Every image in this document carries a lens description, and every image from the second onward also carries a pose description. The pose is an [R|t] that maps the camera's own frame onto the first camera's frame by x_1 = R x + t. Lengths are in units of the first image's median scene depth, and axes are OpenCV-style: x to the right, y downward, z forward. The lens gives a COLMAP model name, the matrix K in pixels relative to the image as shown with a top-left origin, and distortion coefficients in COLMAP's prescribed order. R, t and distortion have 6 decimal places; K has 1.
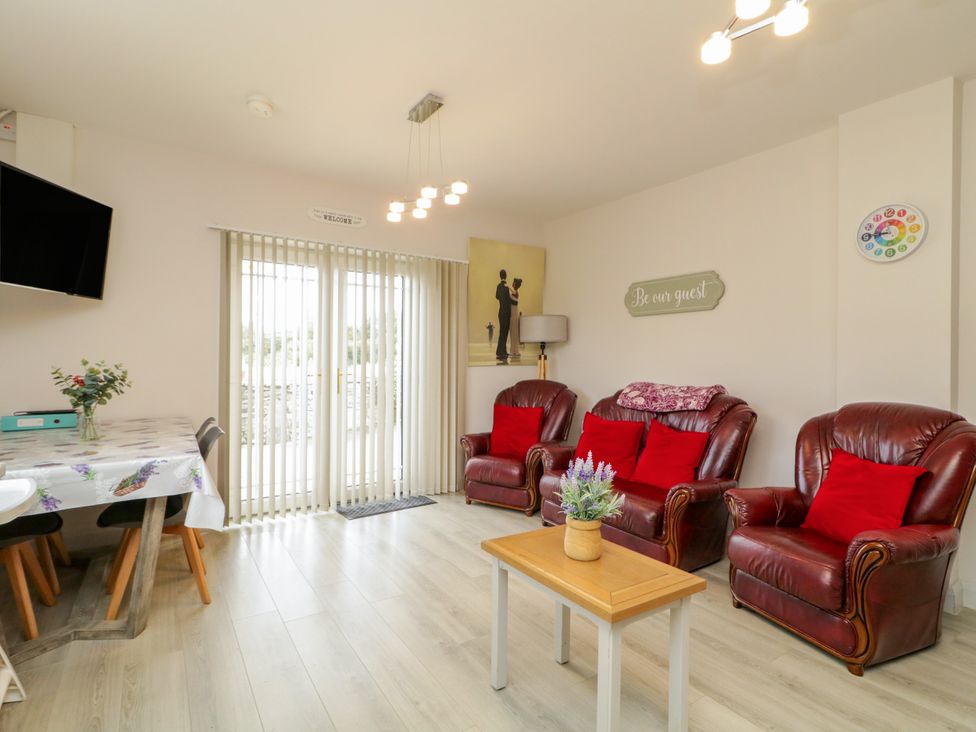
lens RADIAL K [[505.5, 0, 494.7], [0, 505.5, 360.6], [0, 0, 1]] dist [-0.000736, 0.000260]
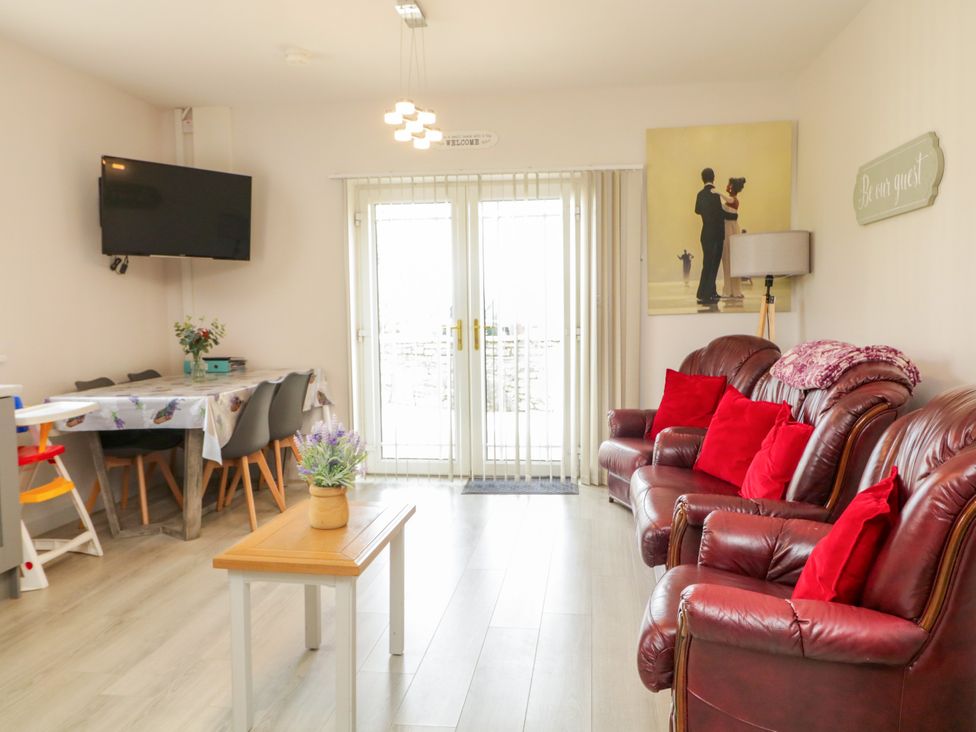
lens RADIAL K [[741.6, 0, 489.5], [0, 741.6, 356.8], [0, 0, 1]] dist [0.000562, -0.004292]
pose [[0.748827, 0.026467, -0.662237, 0.464540], [0.019526, 0.997888, 0.061960, 0.000676], [0.662478, -0.059328, 0.746728, 0.074406]]
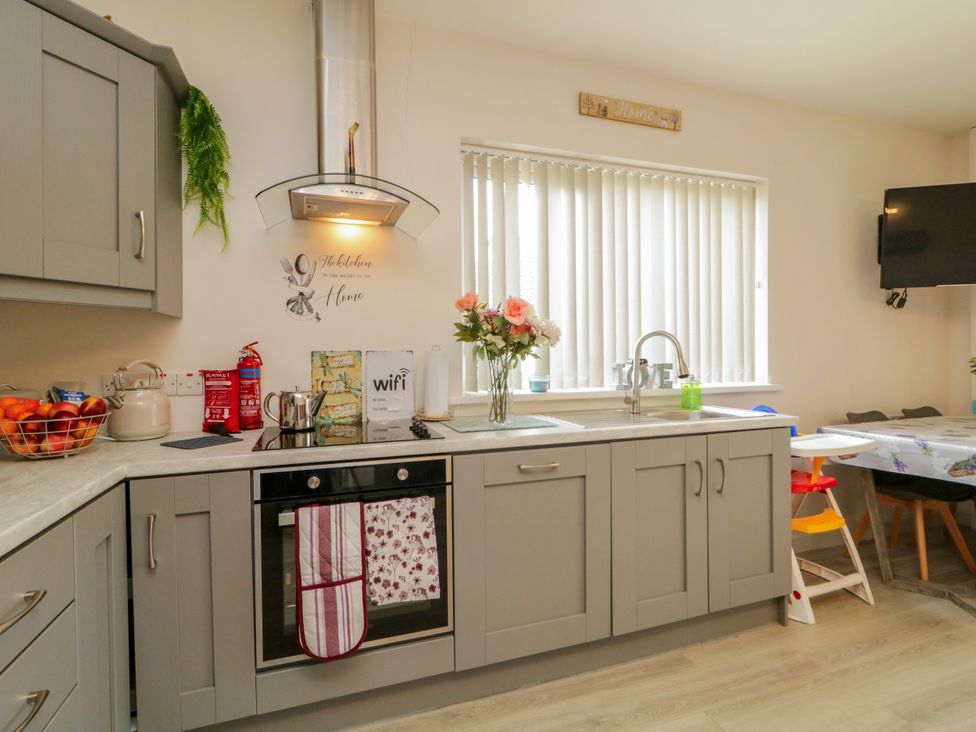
lens RADIAL K [[505.5, 0, 494.7], [0, 505.5, 360.6], [0, 0, 1]] dist [-0.000736, 0.000260]
pose [[-0.243754, 0.006013, -0.969818, 0.223379], [0.012800, 0.999914, 0.002982, 0.002985], [0.969753, -0.011686, -0.243810, 0.136035]]
